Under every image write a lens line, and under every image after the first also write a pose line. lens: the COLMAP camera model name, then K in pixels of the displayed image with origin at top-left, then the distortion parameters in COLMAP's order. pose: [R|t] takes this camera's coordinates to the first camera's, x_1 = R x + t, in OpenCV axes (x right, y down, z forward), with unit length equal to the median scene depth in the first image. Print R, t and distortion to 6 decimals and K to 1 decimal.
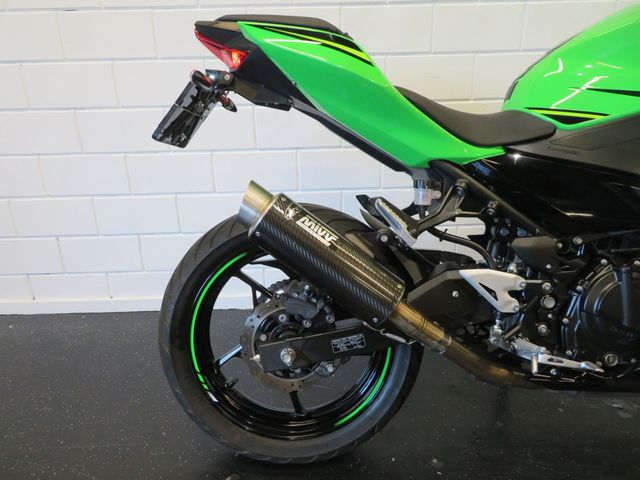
lens RADIAL K [[460.9, 0, 321.7], [0, 460.9, 242.7], [0, 0, 1]] dist [-0.000757, 0.003909]
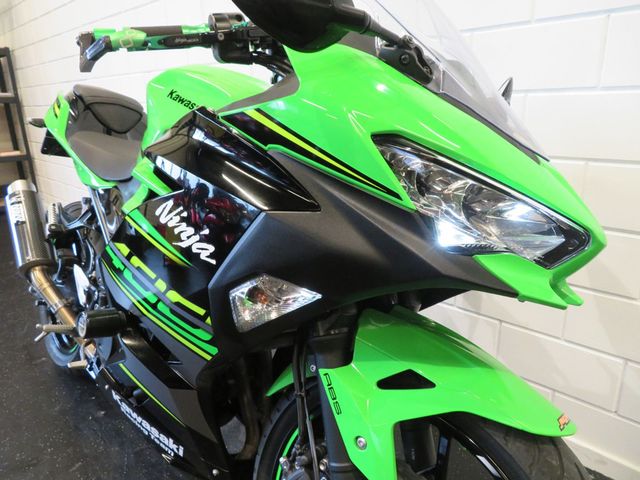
lens RADIAL K [[457.2, 0, 323.2], [0, 457.2, 241.8], [0, 0, 1]] dist [-0.007552, 0.003694]
pose [[0.690292, 0.224877, -0.687697, 1.716187], [-0.251806, 0.965723, 0.063035, -0.275237], [0.678300, 0.129654, 0.723256, 0.494445]]
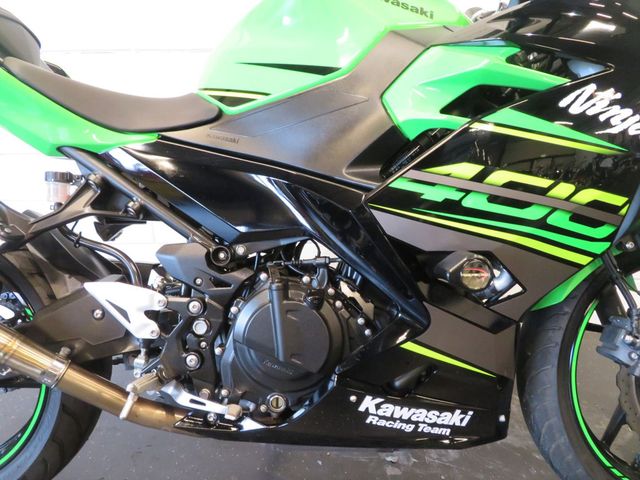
lens RADIAL K [[457.2, 0, 323.2], [0, 457.2, 241.8], [0, 0, 1]] dist [-0.007552, 0.003694]
pose [[0.999424, 0.019895, -0.027492, 0.716816], [-0.021603, 0.997760, -0.063306, 0.028437], [0.026171, 0.063864, 0.997615, 0.213480]]
